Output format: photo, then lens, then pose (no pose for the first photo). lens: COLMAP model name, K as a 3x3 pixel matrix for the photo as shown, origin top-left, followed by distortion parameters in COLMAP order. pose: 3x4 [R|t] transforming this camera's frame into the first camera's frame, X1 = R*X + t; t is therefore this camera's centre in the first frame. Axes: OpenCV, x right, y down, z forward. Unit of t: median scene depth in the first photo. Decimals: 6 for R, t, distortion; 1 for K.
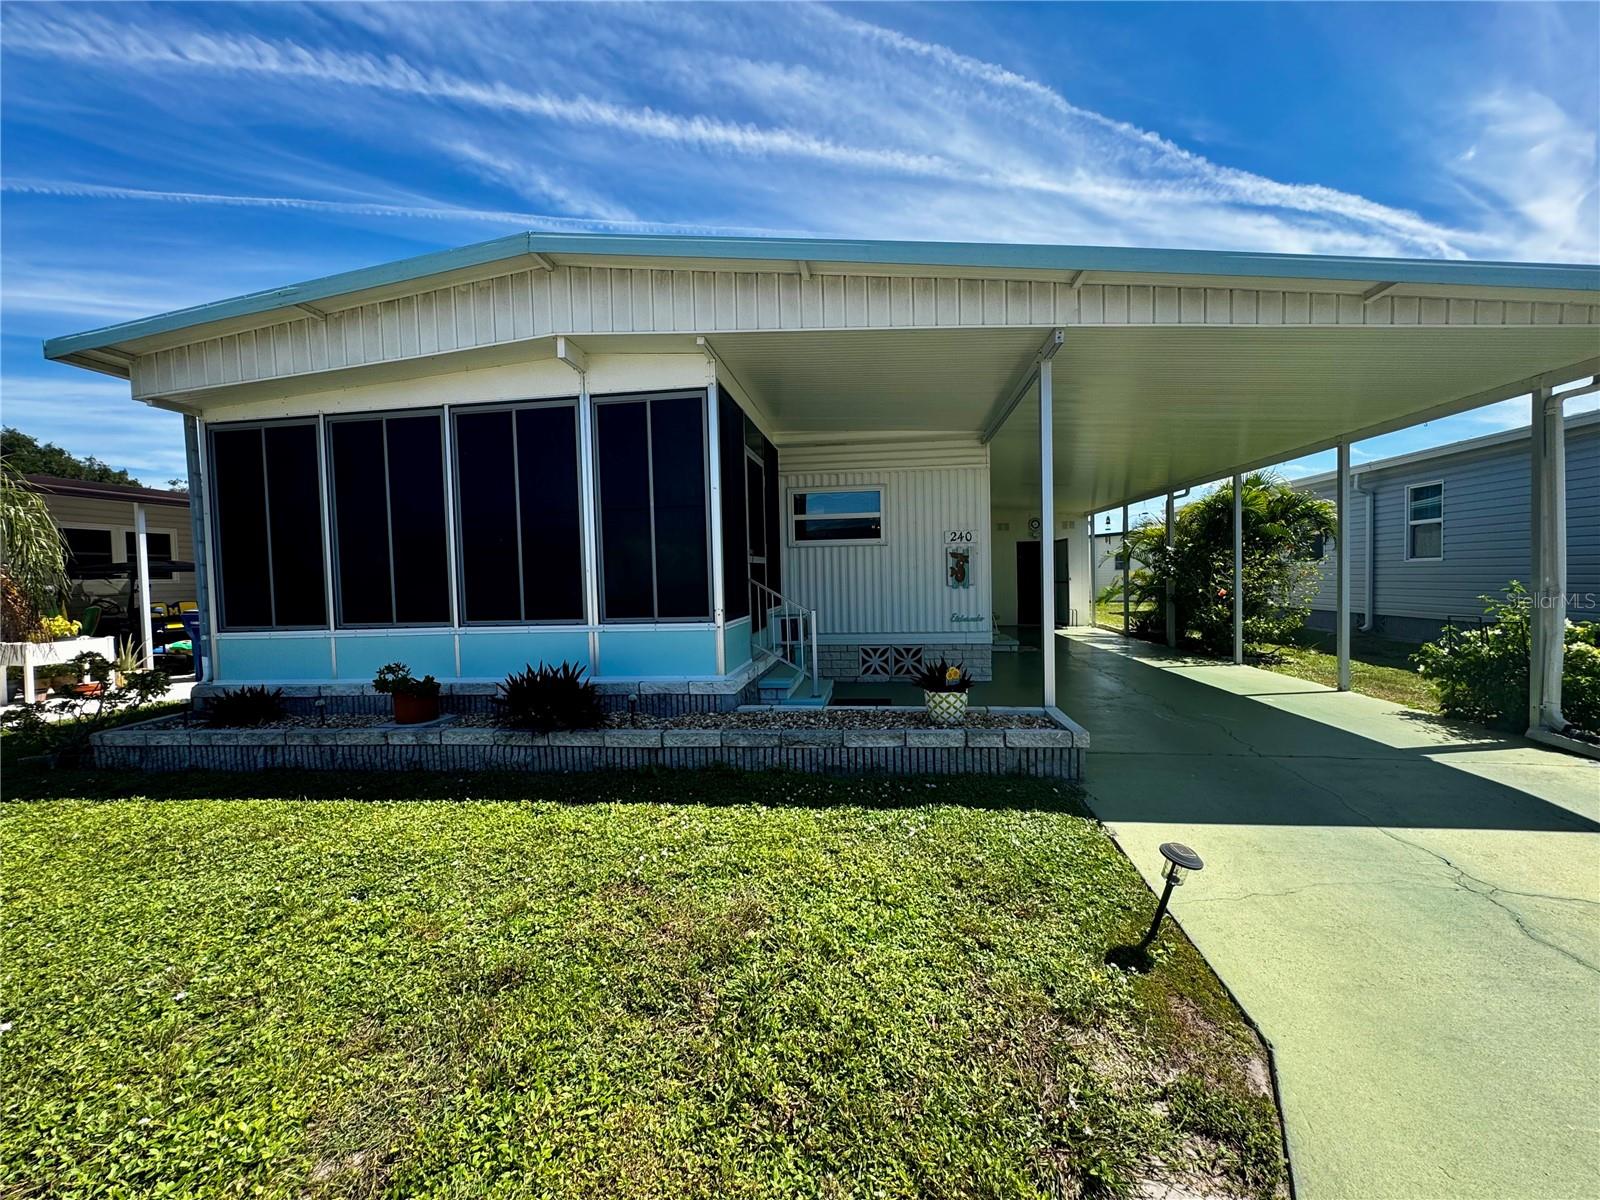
lens RADIAL K [[640.7, 0, 792.7], [0, 640.7, 600.1], [0, 0, 1]] dist [-0.004240, 0.000510]
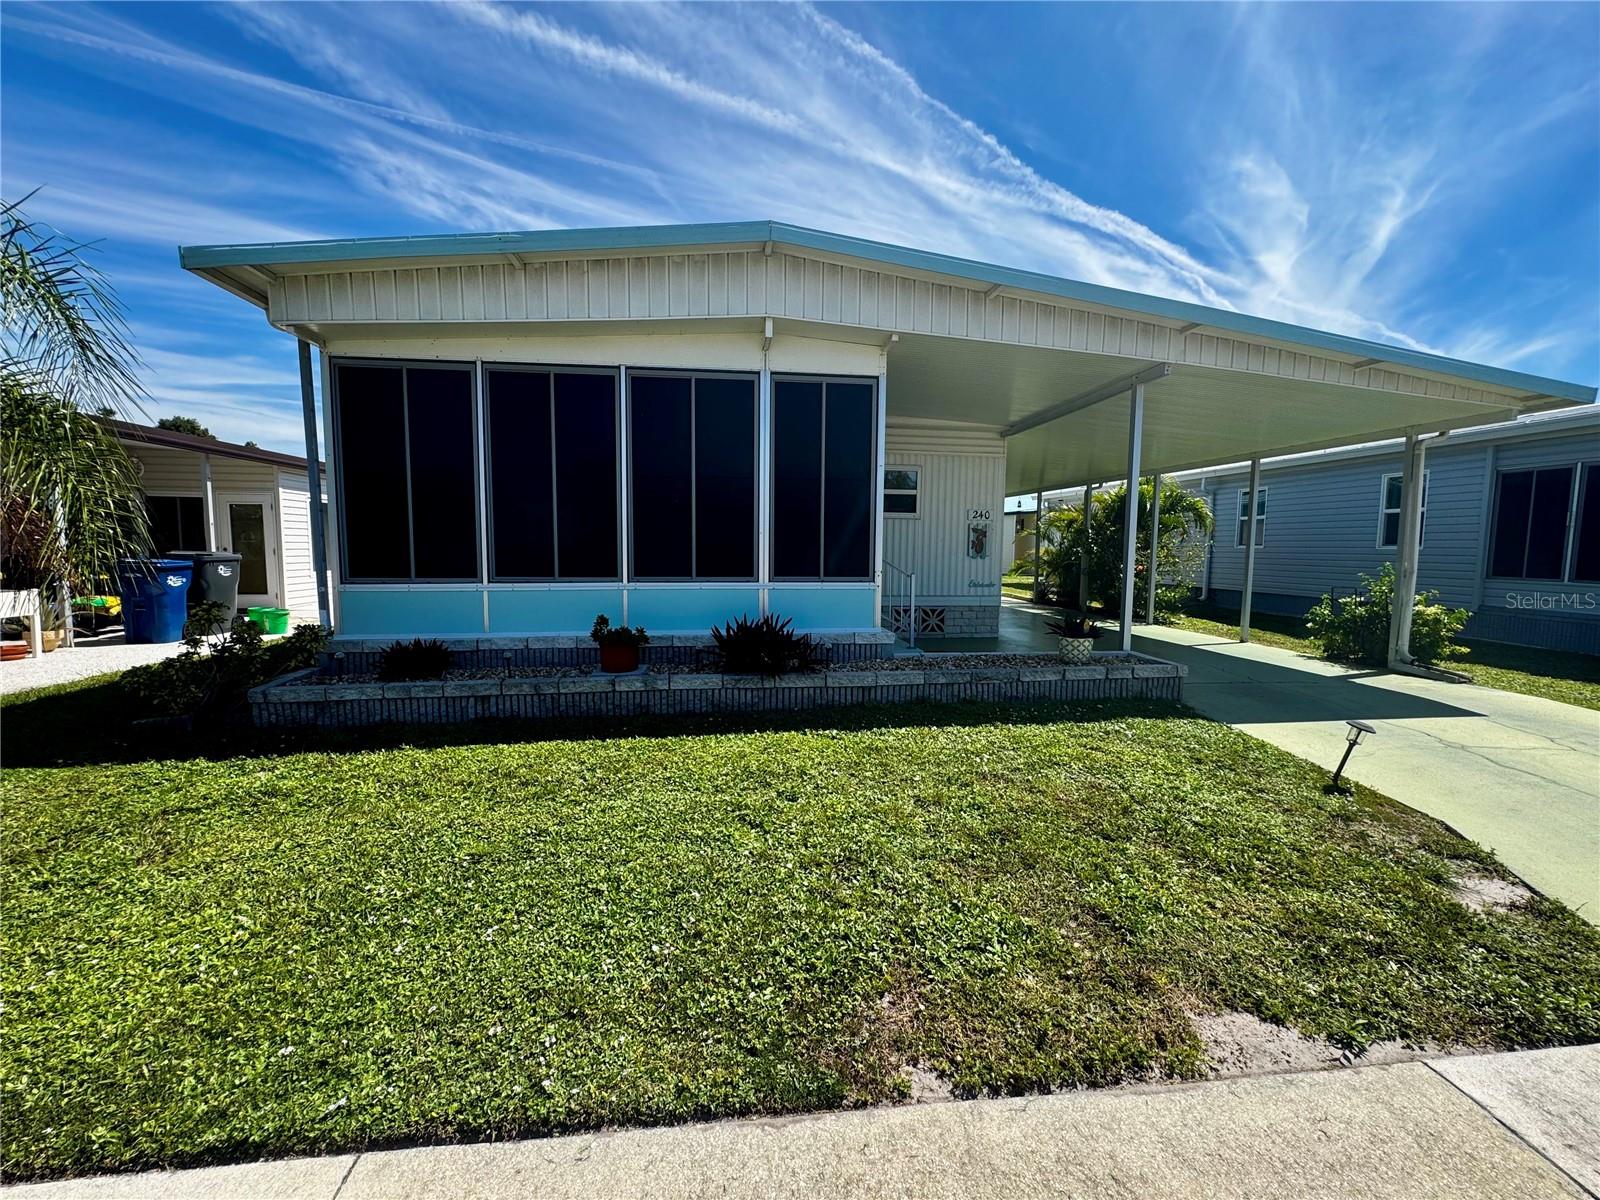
lens RADIAL K [[640.7, 0, 801.7], [0, 640.7, 610.8], [0, 0, 1]] dist [-0.004240, 0.000510]
pose [[0.966339, 0.007116, 0.257173, -0.351817], [-0.024467, 0.997629, 0.064332, 0.008911], [-0.256105, -0.068459, 0.964222, -0.060047]]
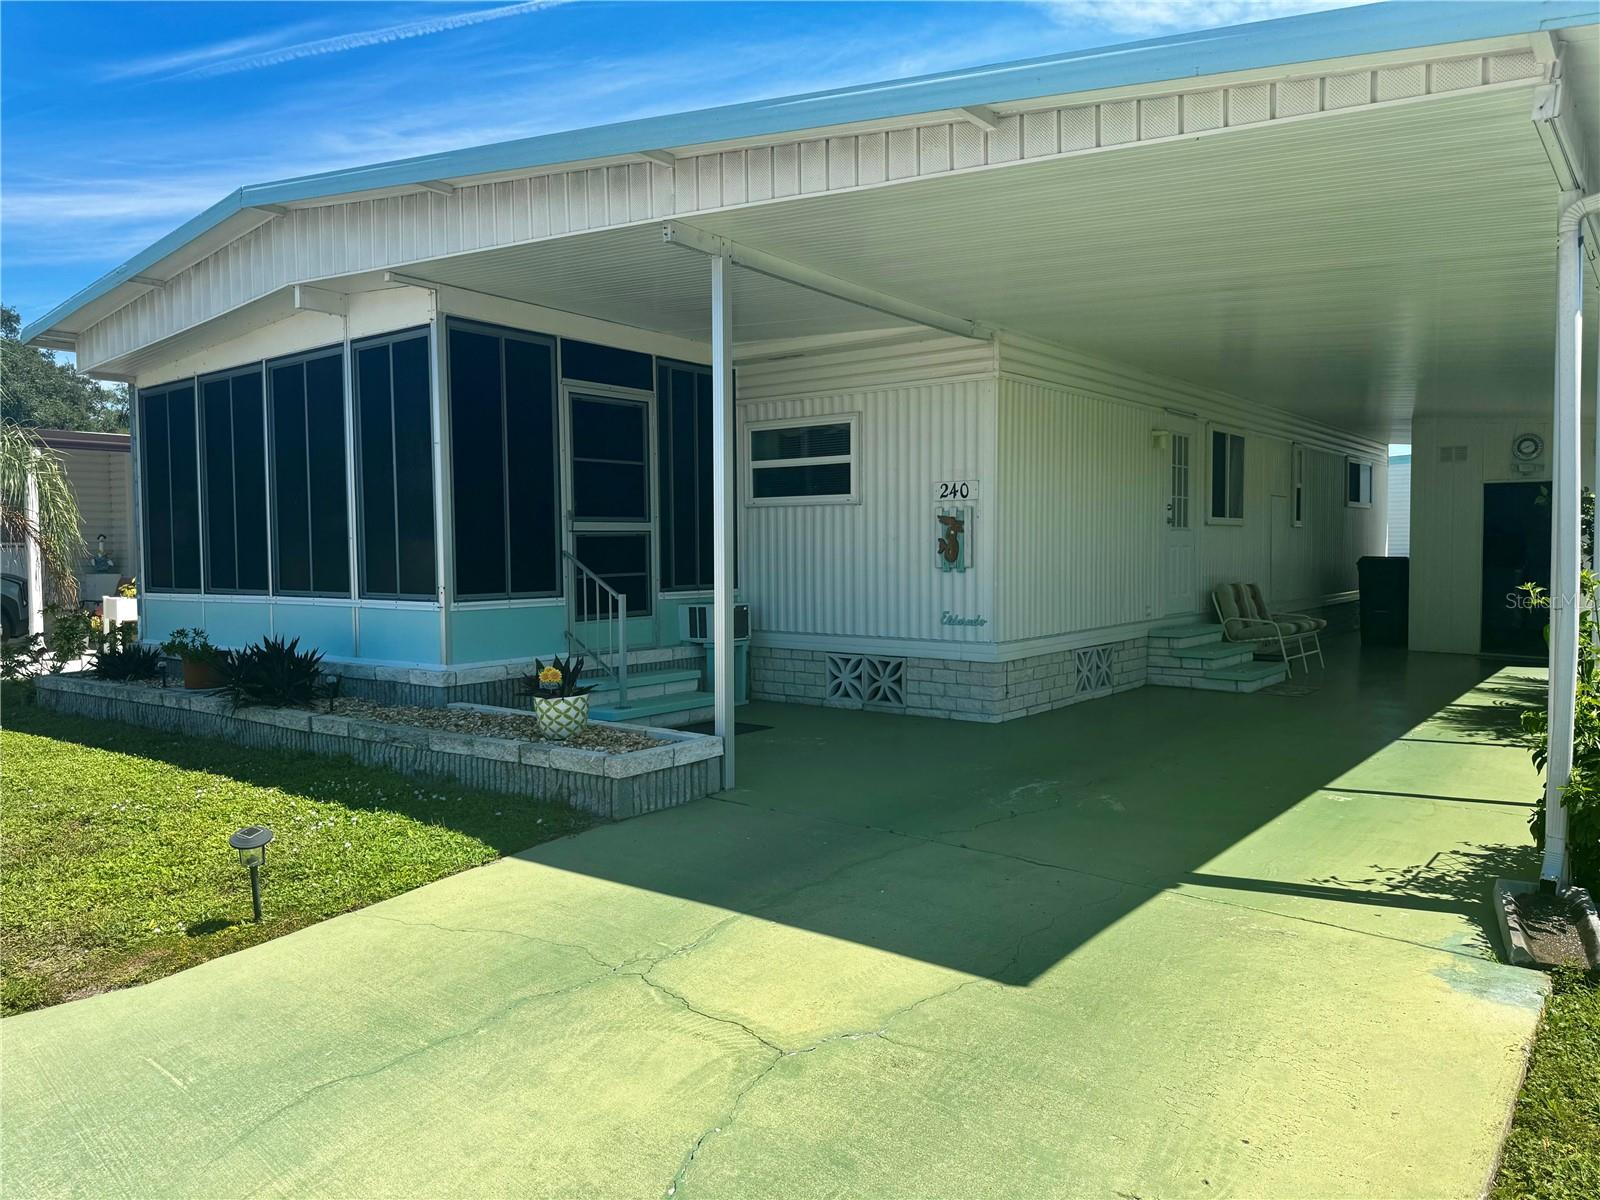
lens RADIAL K [[1120.9, 0, 803.2], [0, 1120.9, 591.2], [0, 0, 1]] dist [0.063735, -0.083032]
pose [[0.861020, 0.038170, -0.507137, 0.676668], [-0.034075, 0.999269, 0.017358, -0.013097], [0.507429, 0.002335, 0.861691, -0.025860]]
